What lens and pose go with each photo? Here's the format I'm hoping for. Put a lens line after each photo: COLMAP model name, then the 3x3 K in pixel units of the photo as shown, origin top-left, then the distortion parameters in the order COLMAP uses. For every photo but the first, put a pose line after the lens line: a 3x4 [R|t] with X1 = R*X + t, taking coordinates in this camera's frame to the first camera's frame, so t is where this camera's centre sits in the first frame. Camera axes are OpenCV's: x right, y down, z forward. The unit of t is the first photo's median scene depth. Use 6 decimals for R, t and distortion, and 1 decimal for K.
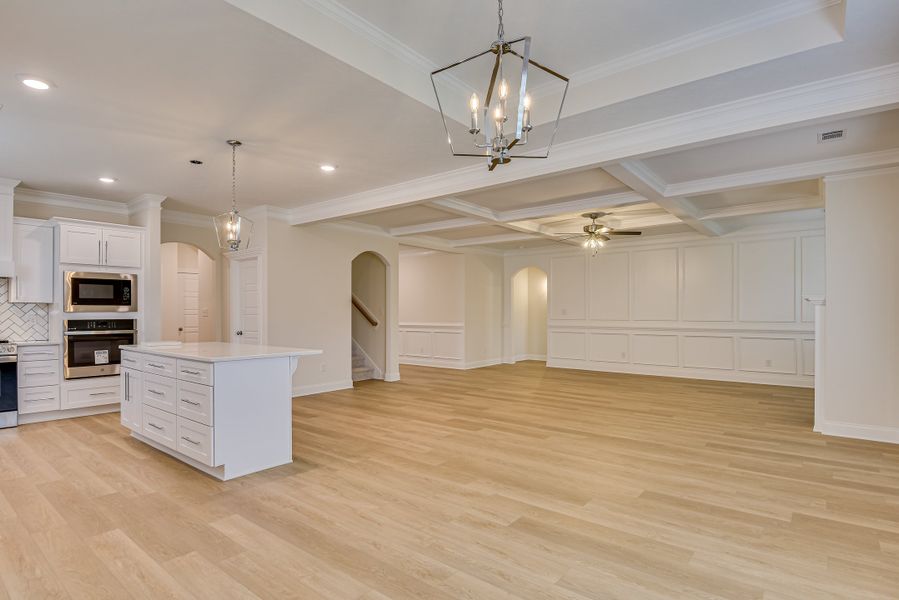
lens RADIAL K [[458.6, 0, 443.1], [0, 458.6, 305.7], [0, 0, 1]] dist [-0.000226, -0.000568]
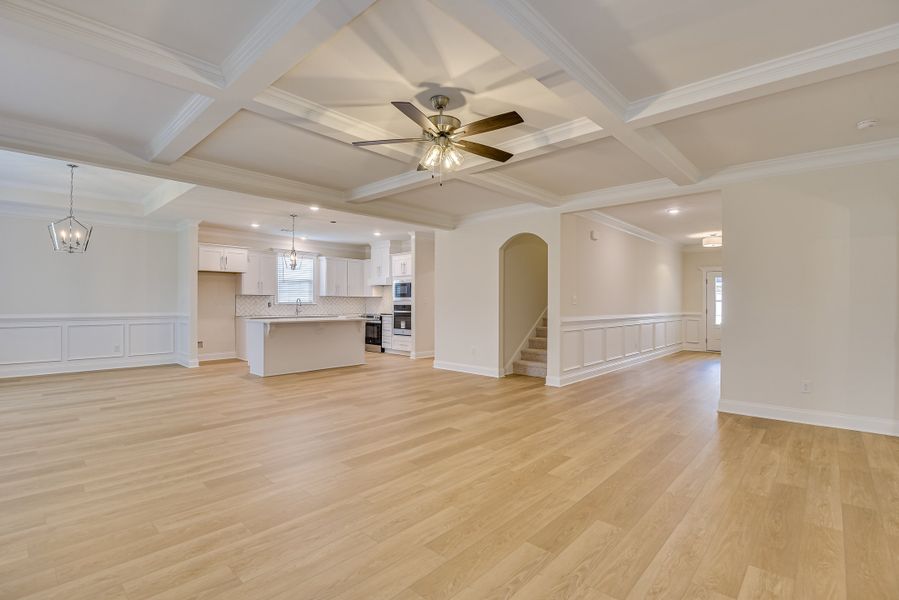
lens RADIAL K [[422.5, 0, 449.5], [0, 422.5, 300.0], [0, 0, 1]] dist [-0.001099, -0.019221]
pose [[-0.050021, -0.001970, -0.998746, 1.060588], [0.012771, 0.999915, -0.002612, 0.019125], [0.998667, -0.012886, -0.049991, 1.401766]]
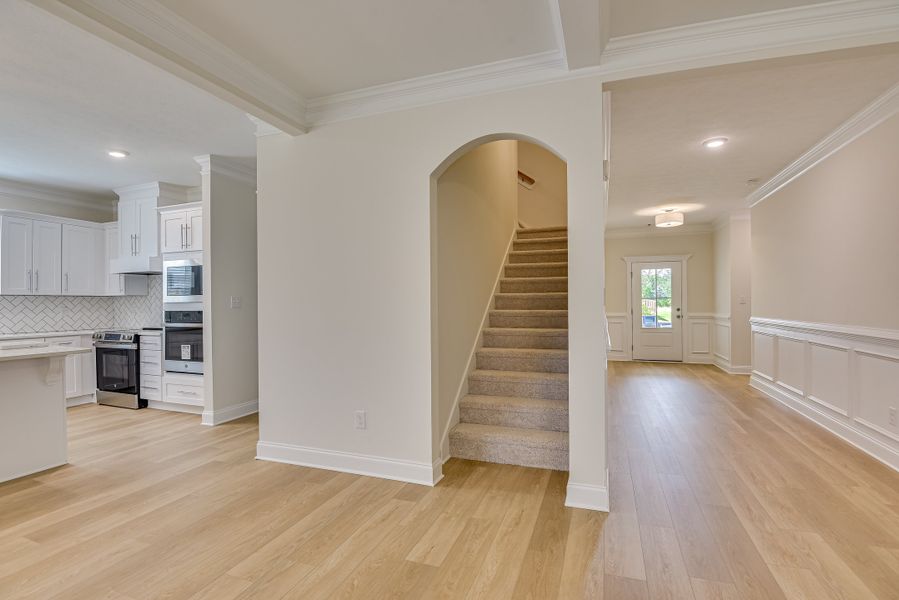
lens RADIAL K [[422.8, 0, 461.4], [0, 422.8, 299.4], [0, 0, 1]] dist [-0.001876, -0.000424]
pose [[0.353256, -0.004248, -0.935517, 0.258837], [0.021232, 0.999769, 0.003477, 0.017350], [0.935286, -0.021091, 0.353264, 1.336814]]
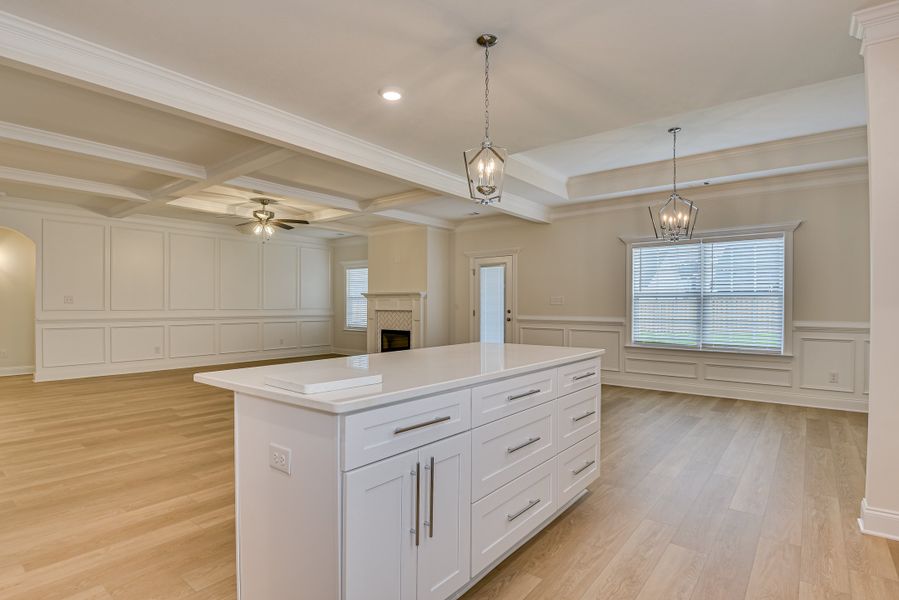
lens RADIAL K [[458.6, 0, 443.1], [0, 458.6, 305.7], [0, 0, 1]] dist [-0.000226, -0.000568]
pose [[-0.009332, 0.000651, 0.999956, -0.888200], [-0.020028, 0.999799, -0.000837, 0.024415], [-0.999756, -0.020035, -0.009317, 0.852412]]
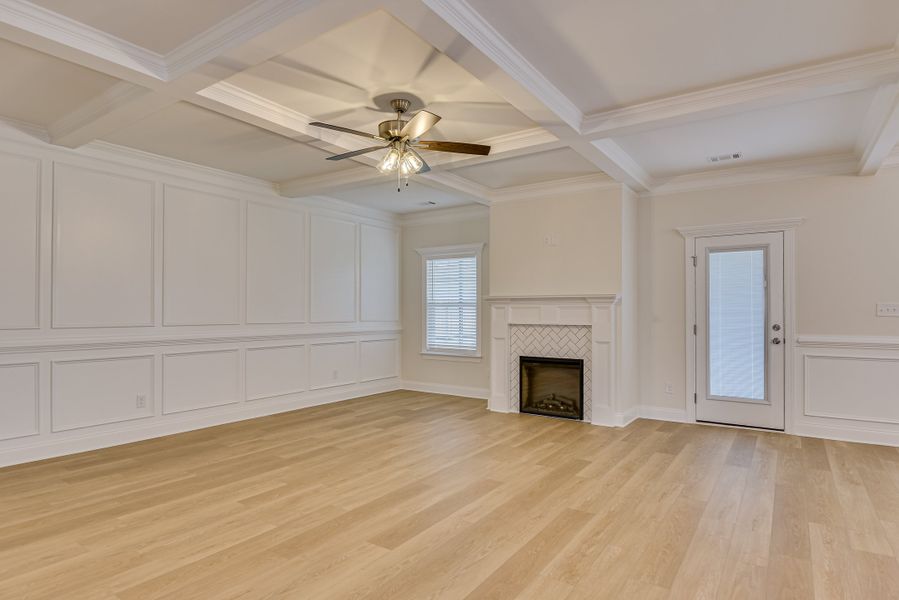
lens RADIAL K [[496.8, 0, 450.3], [0, 496.8, 306.9], [0, 0, 1]] dist [0.004840, -0.000640]
pose [[-0.089756, 0.008399, 0.995928, -0.254057], [-0.017394, 0.999799, -0.010000, 0.018820], [-0.995812, -0.018221, -0.089592, 1.347799]]
